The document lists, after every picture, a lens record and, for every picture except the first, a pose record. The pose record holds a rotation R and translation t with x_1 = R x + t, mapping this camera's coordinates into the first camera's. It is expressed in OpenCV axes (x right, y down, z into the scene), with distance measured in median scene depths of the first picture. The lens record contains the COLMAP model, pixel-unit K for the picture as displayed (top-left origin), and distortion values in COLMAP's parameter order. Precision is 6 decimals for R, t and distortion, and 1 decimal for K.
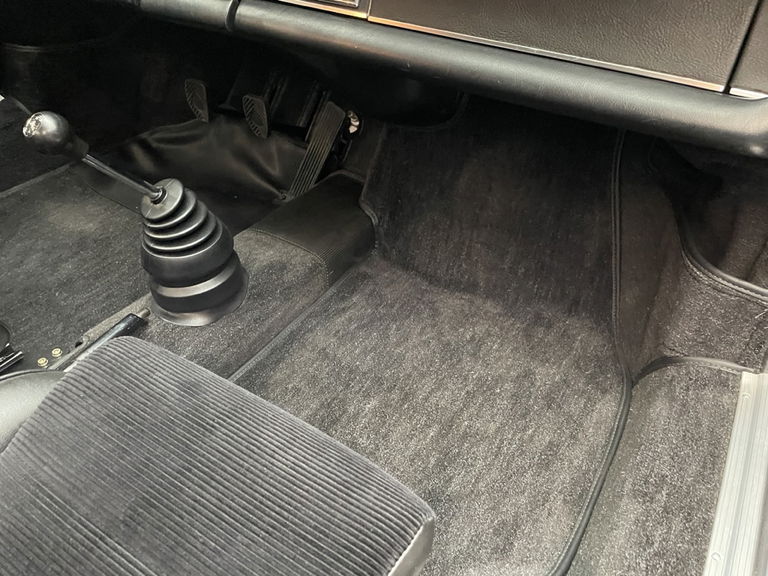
lens RADIAL K [[589.6, 0, 384.0], [0, 589.6, 288.0], [0, 0, 1]] dist [0.051143, -0.079329]
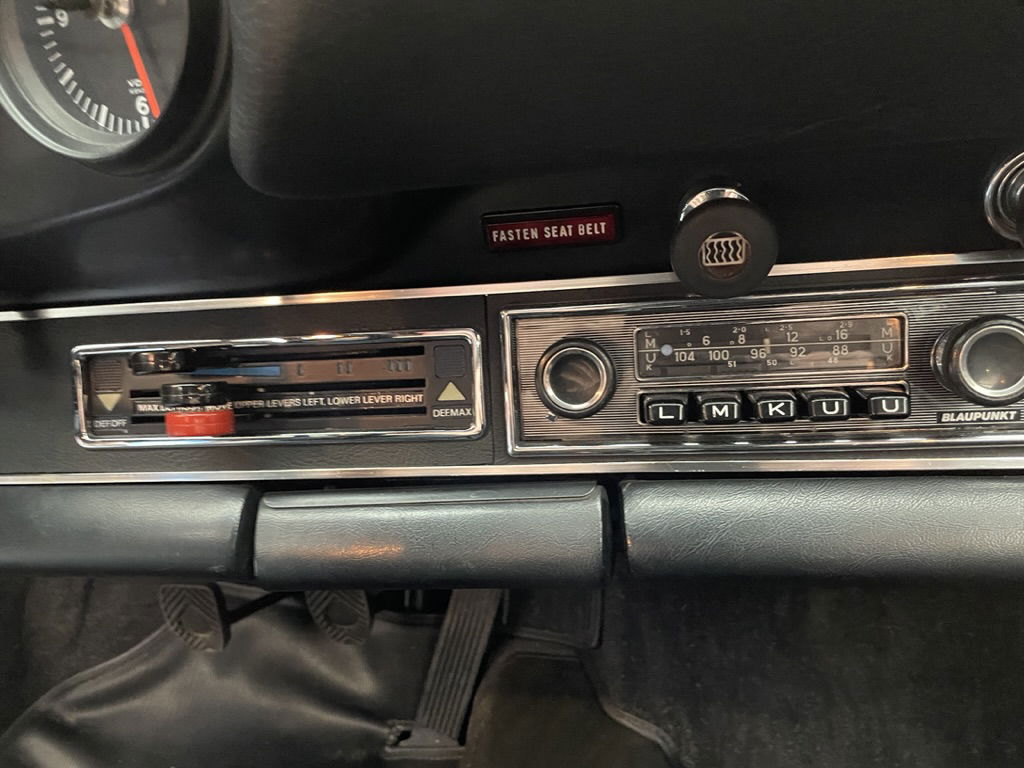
lens RADIAL K [[786.1, 0, 512.0], [0, 786.1, 384.0], [0, 0, 1]] dist [0.051143, -0.079329]
pose [[0.909265, -0.268681, 0.317880, -0.270391], [0.346782, 0.911391, -0.221604, -0.298768], [-0.230172, 0.311732, 0.921870, 0.371711]]
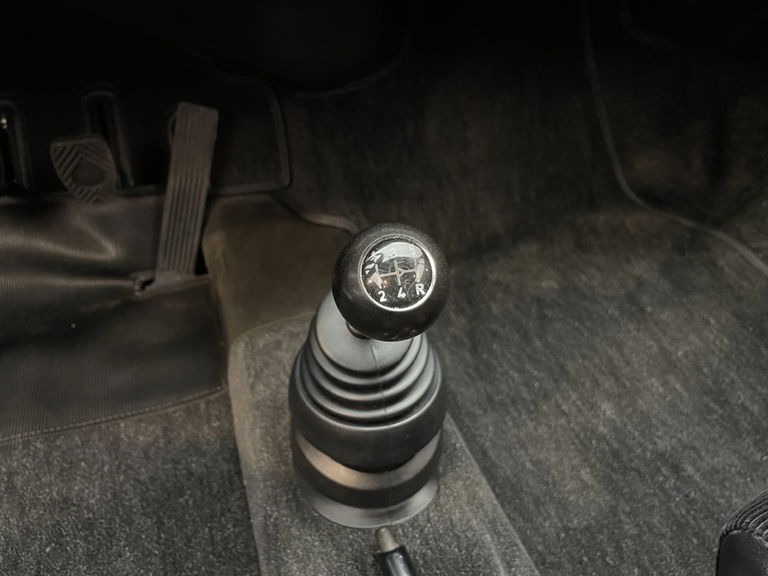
lens RADIAL K [[589.6, 0, 384.0], [0, 589.6, 288.0], [0, 0, 1]] dist [0.051143, -0.079329]
pose [[0.611037, -0.513032, 0.602853, -0.487849], [0.482452, 0.845129, 0.230209, -0.213951], [-0.627594, 0.150182, 0.763918, 0.468835]]
